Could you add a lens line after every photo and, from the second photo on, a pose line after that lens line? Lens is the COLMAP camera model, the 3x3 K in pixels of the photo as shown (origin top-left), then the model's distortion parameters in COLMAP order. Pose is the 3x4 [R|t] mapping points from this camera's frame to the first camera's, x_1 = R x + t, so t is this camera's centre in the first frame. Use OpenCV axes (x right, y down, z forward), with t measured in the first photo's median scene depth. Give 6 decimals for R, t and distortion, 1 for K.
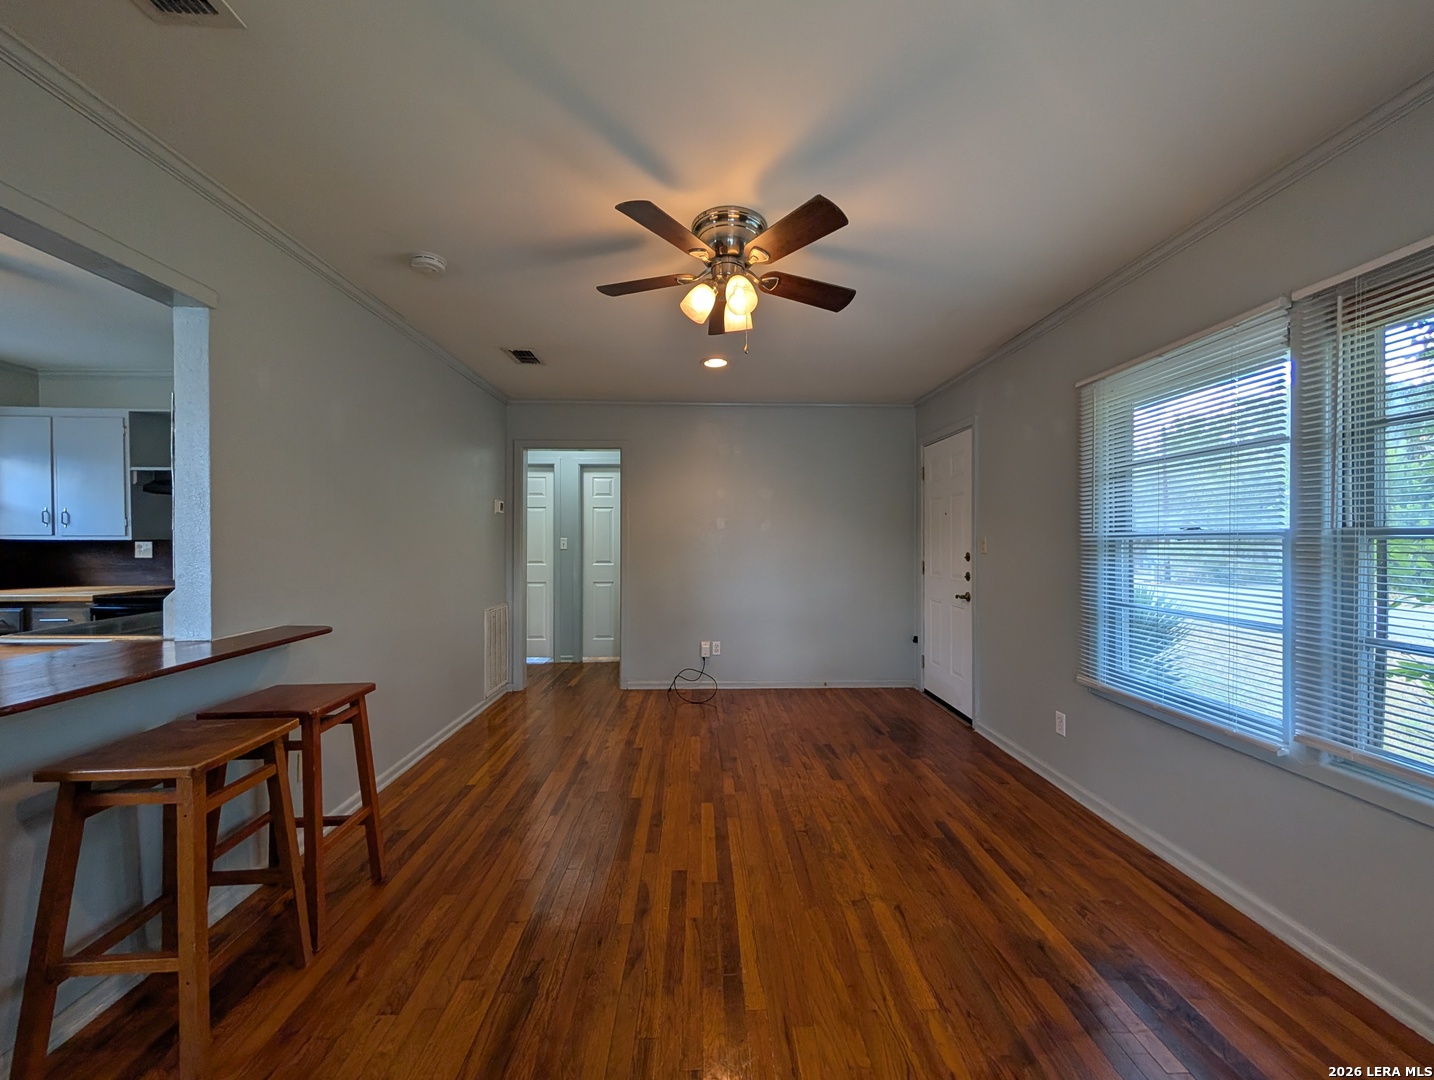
lens RADIAL K [[546.1, 0, 715.8], [0, 546.1, 538.5], [0, 0, 1]] dist [-0.000748, 0.000021]
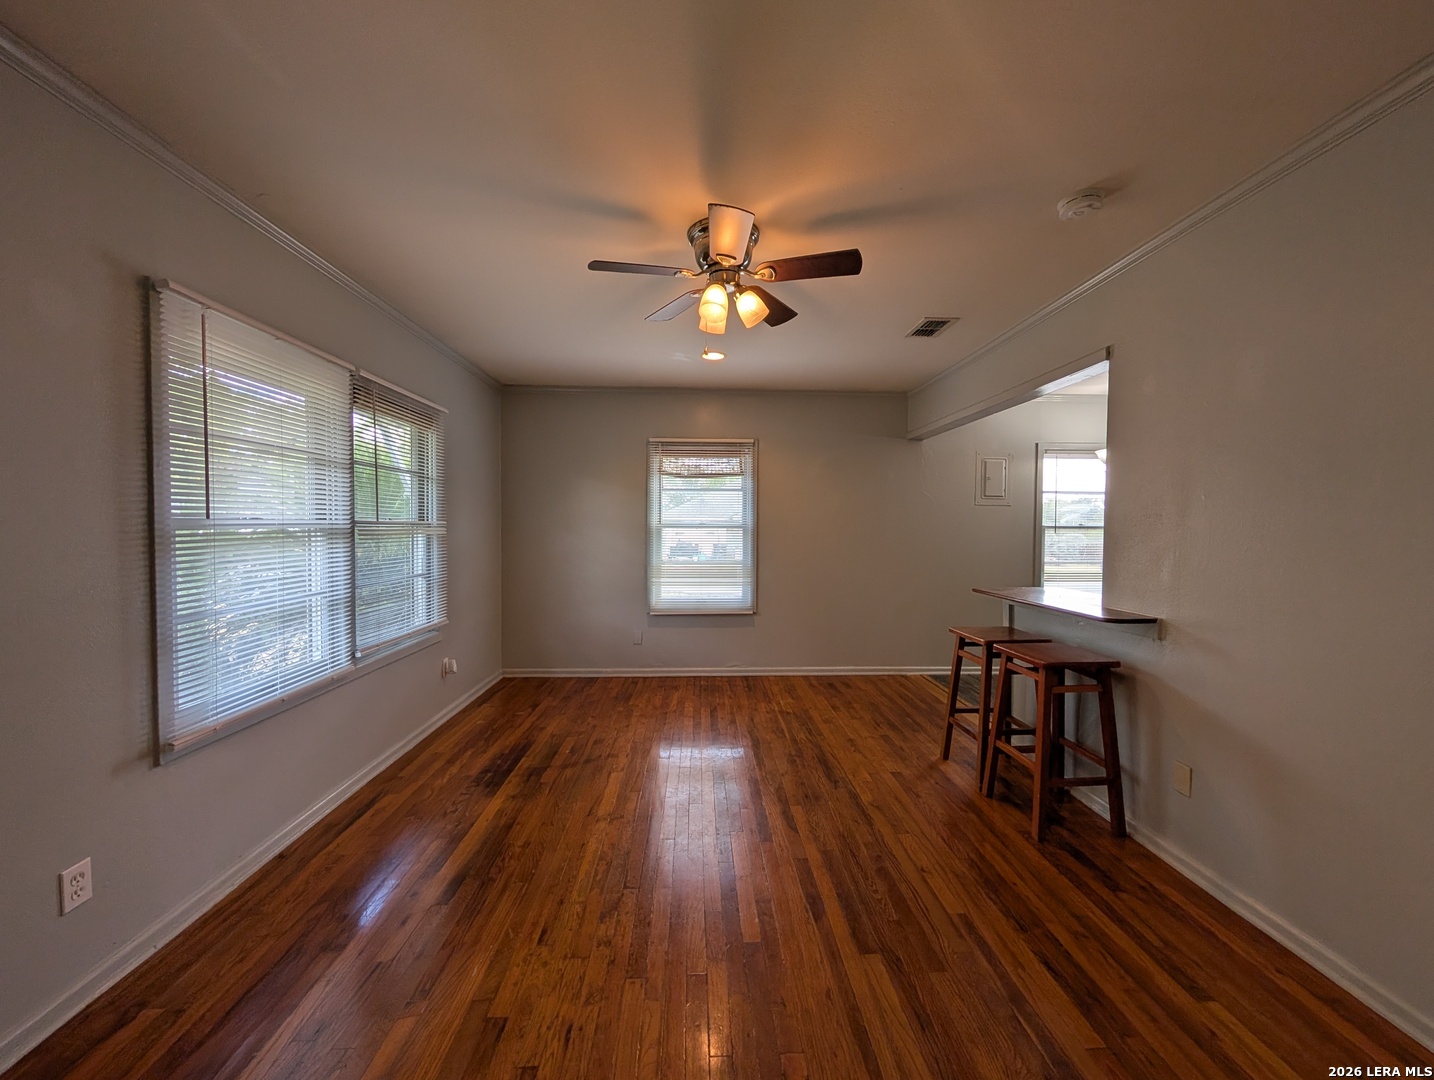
lens RADIAL K [[546.1, 0, 716.7], [0, 546.1, 540.3], [0, 0, 1]] dist [-0.000748, 0.000021]
pose [[-0.999959, -0.005310, -0.007278, 0.030582], [-0.005499, 0.999640, 0.026244, -0.004752], [0.007136, 0.026283, -0.999629, 1.516272]]
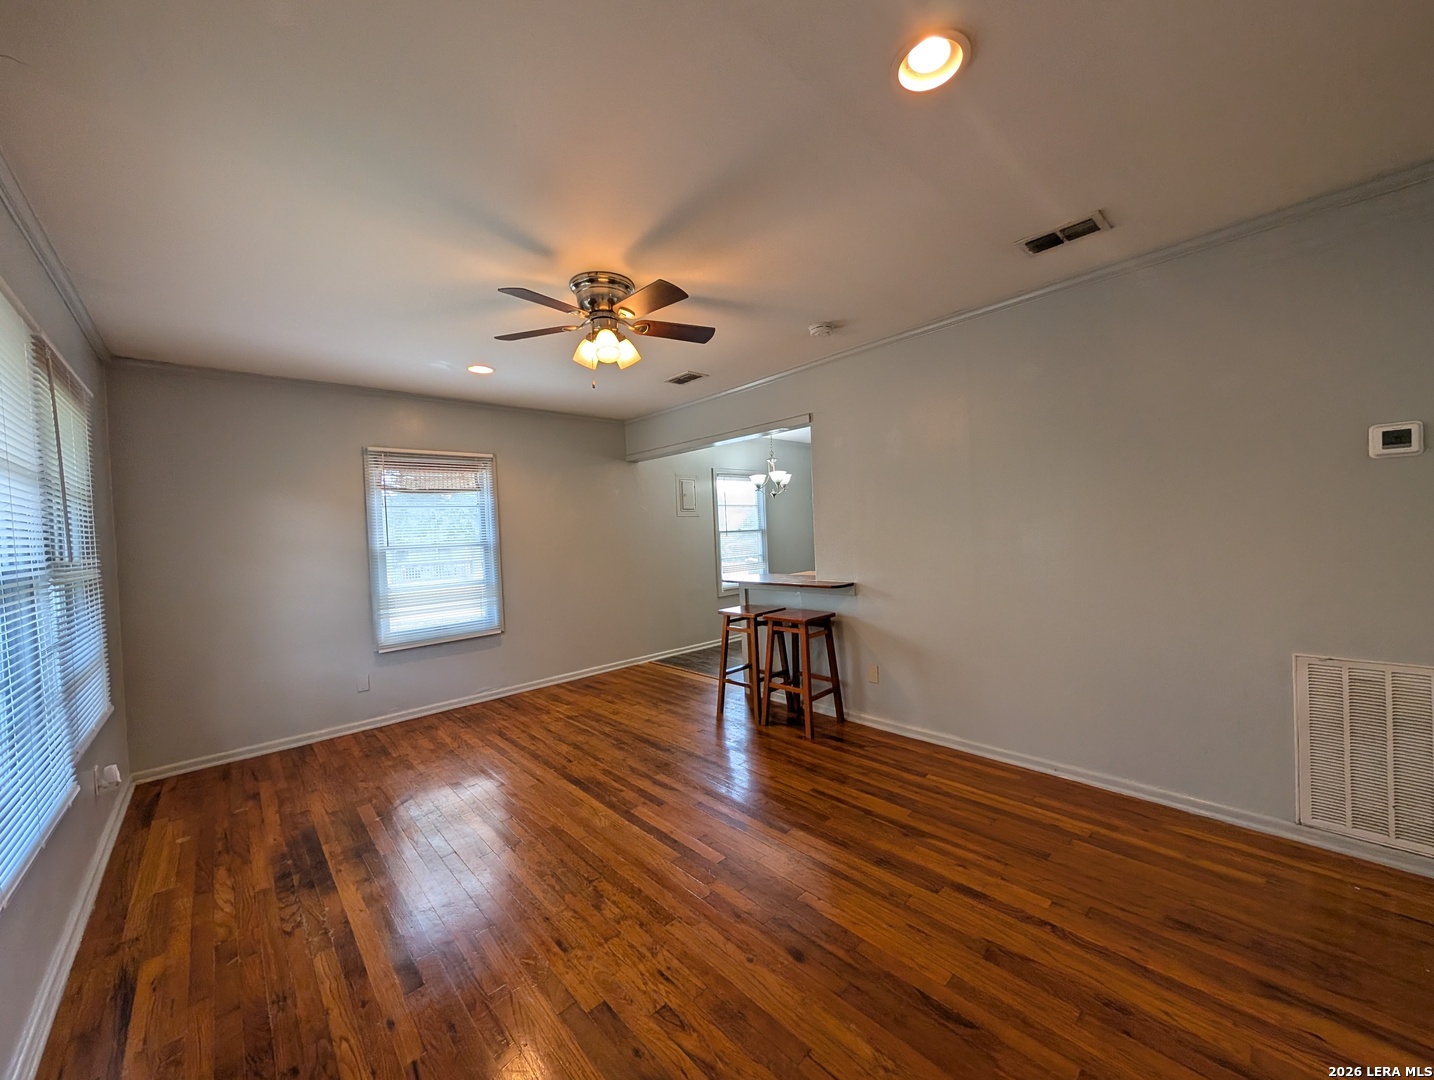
lens RADIAL K [[546.1, 0, 723.6], [0, 546.1, 539.9], [0, 0, 1]] dist [-0.000748, 0.000021]
pose [[-0.750198, 0.044053, -0.659744, 0.469176], [0.043105, 0.998914, 0.017686, -0.013764], [0.659807, -0.015171, -0.751282, 1.516930]]
